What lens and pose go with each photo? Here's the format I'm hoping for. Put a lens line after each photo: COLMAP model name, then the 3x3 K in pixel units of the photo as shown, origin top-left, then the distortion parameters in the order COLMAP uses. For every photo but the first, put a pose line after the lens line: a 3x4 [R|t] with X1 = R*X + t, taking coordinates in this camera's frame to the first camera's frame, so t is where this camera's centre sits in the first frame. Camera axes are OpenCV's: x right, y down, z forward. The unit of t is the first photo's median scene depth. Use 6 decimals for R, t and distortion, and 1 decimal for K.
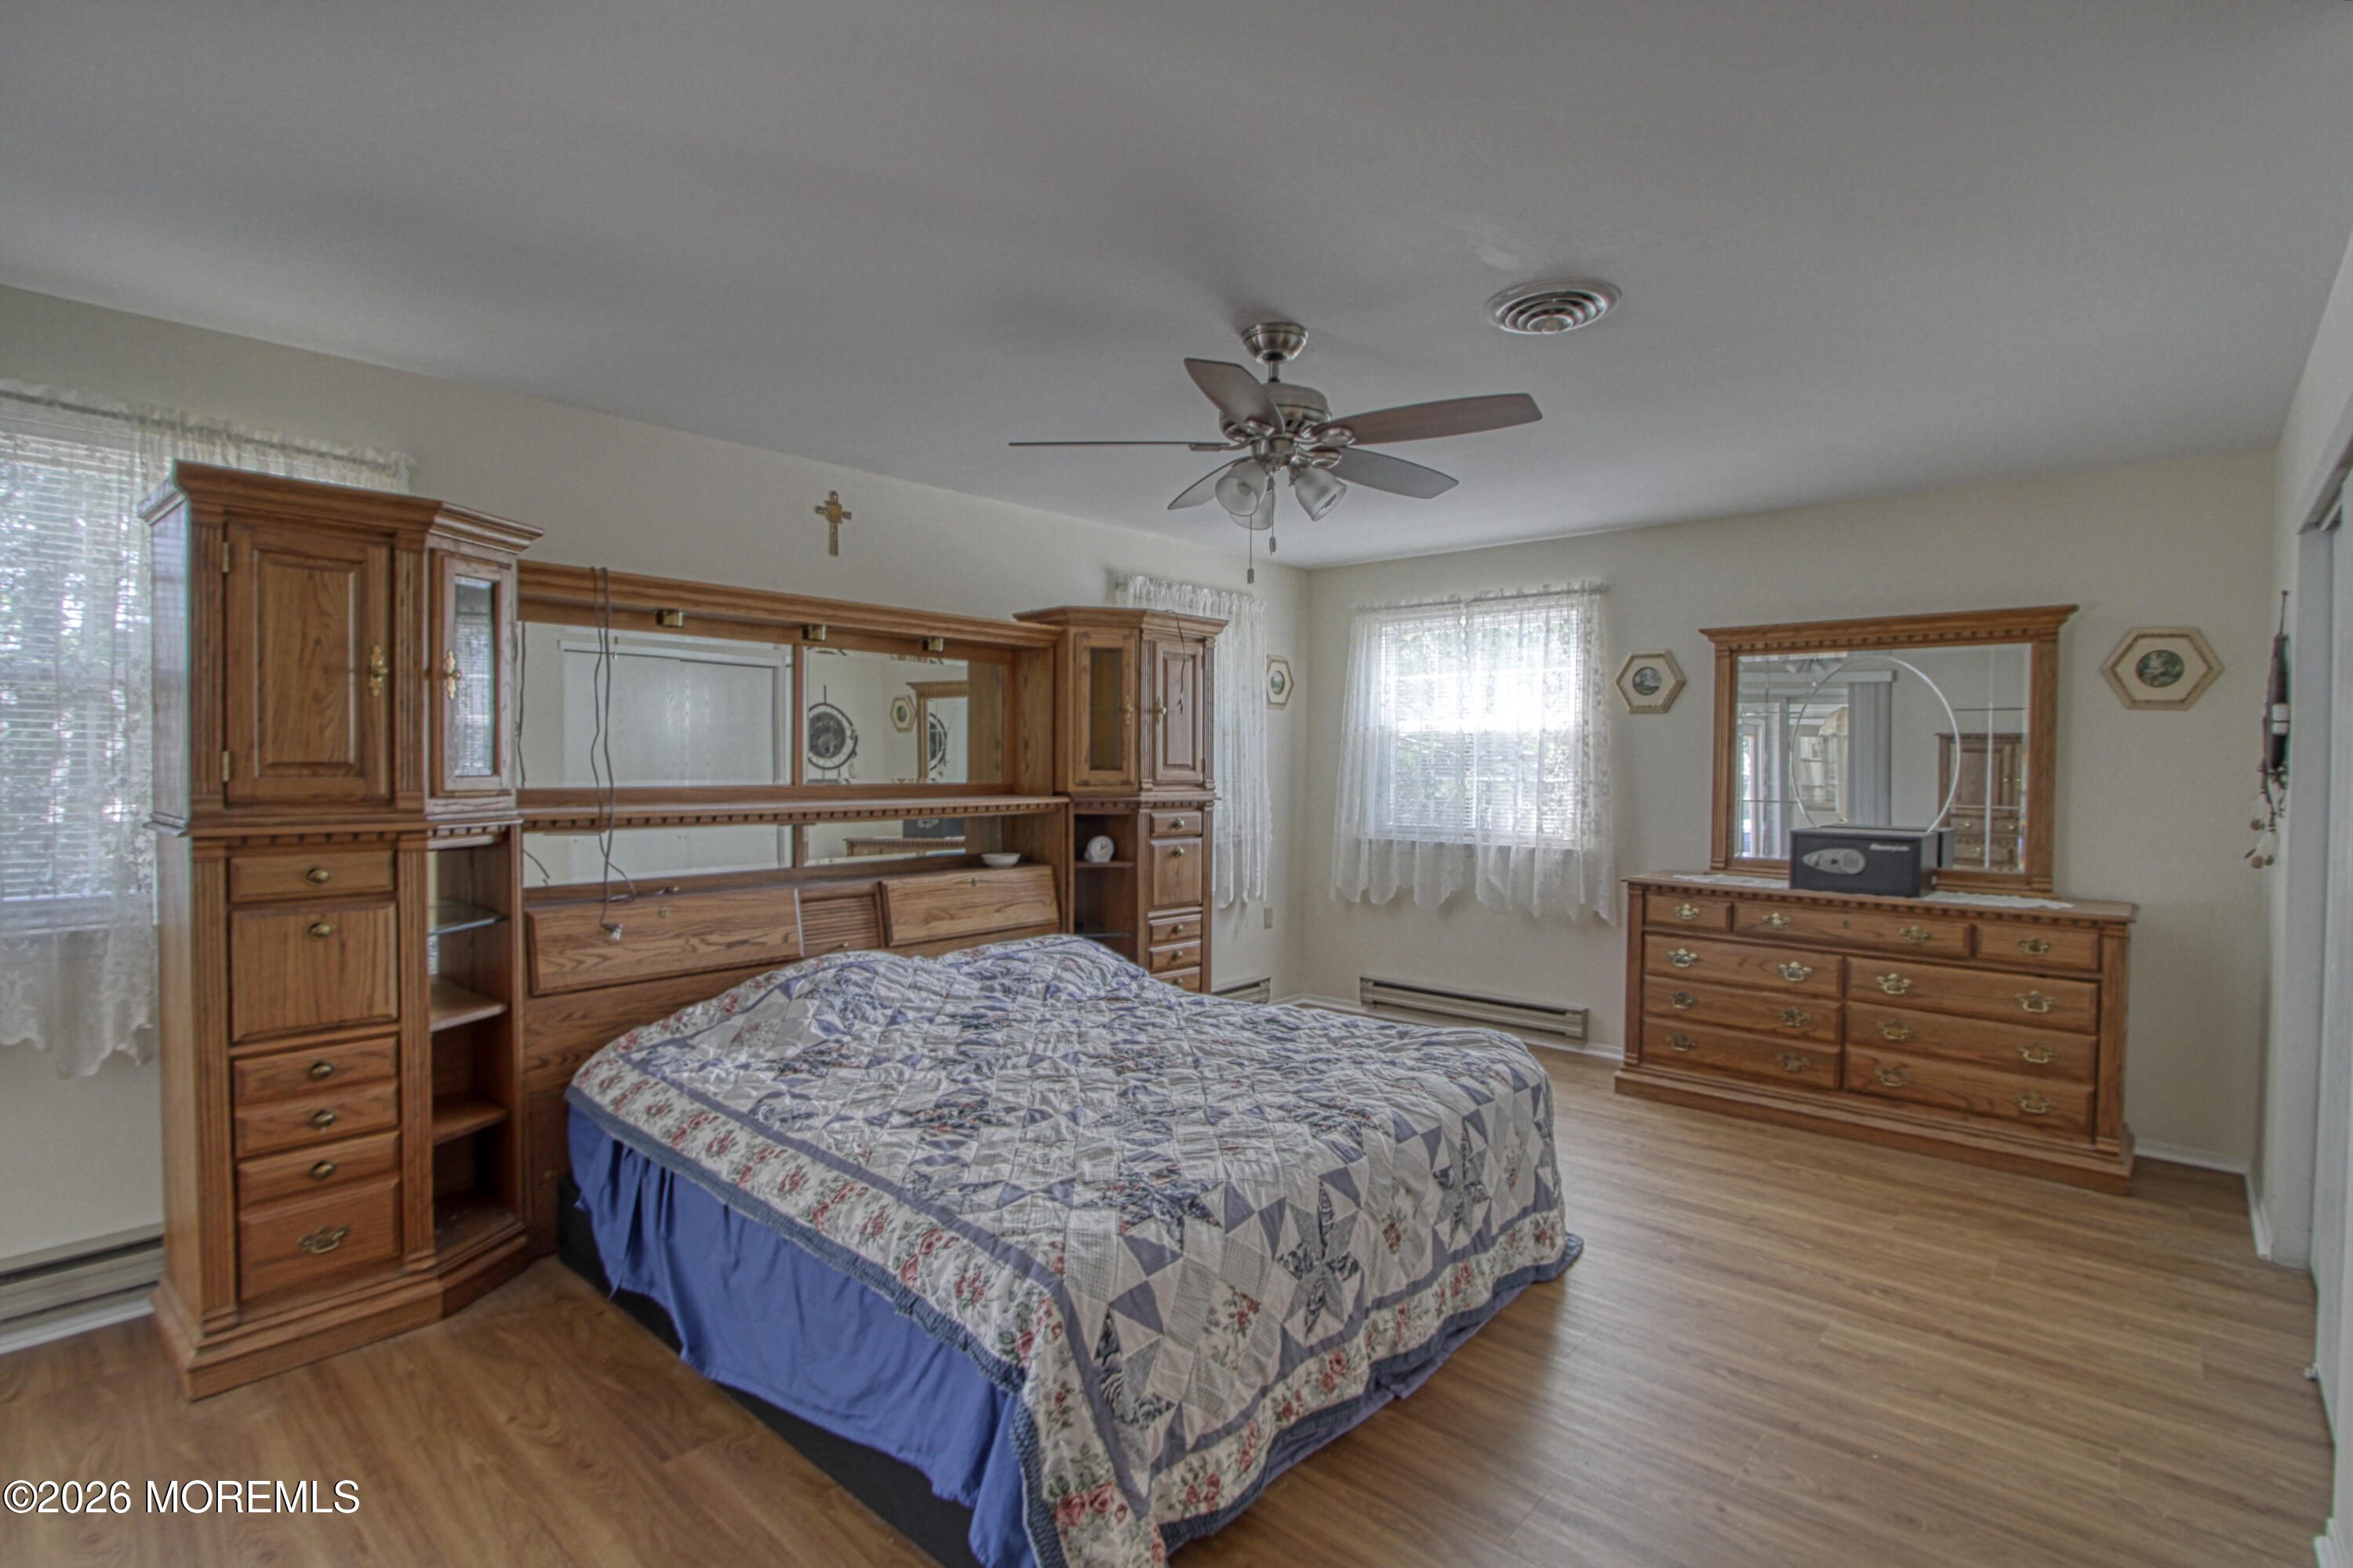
lens RADIAL K [[1135.4, 0, 1164.0], [0, 1135.4, 778.8], [0, 0, 1]] dist [-0.017898, 0.001728]
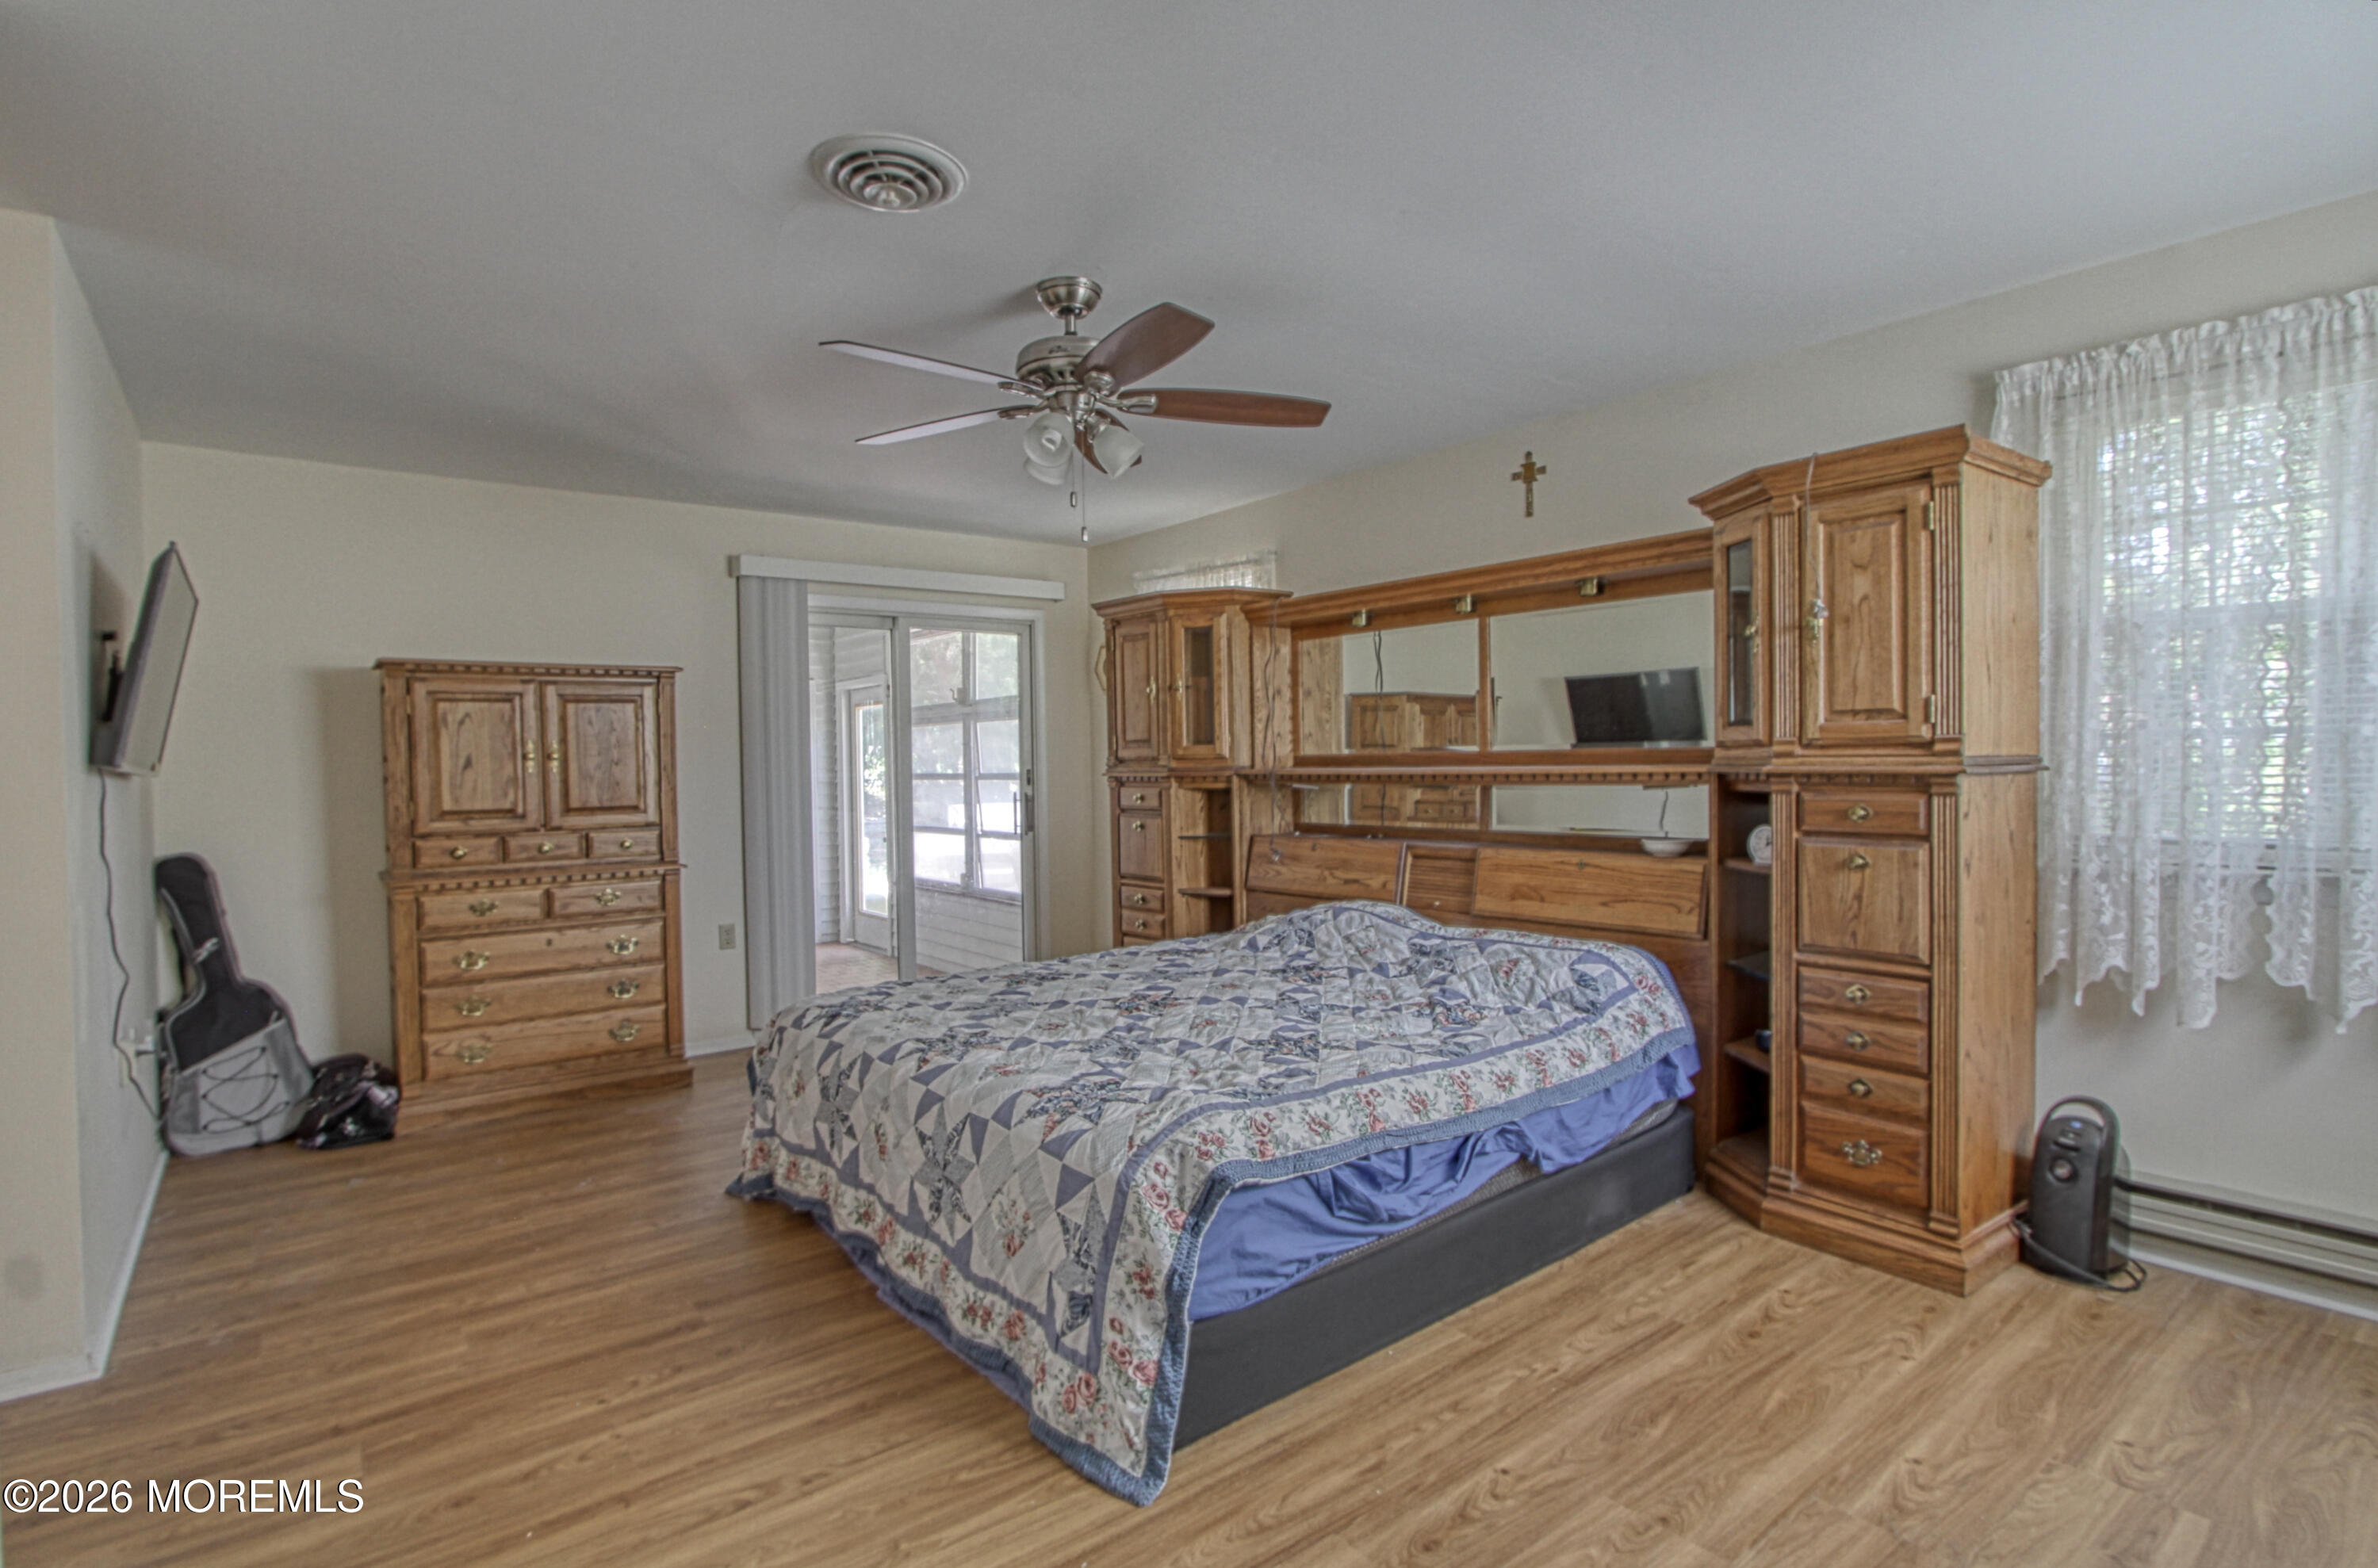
lens RADIAL K [[1147.2, 0, 1177.8], [0, 1147.2, 789.2], [0, 0, 1]] dist [-0.017898, 0.001728]
pose [[-0.184927, 0.019371, -0.982561, 0.867656], [0.000765, 0.999808, 0.019567, 0.021611], [0.982752, 0.002867, -0.184906, 1.036678]]
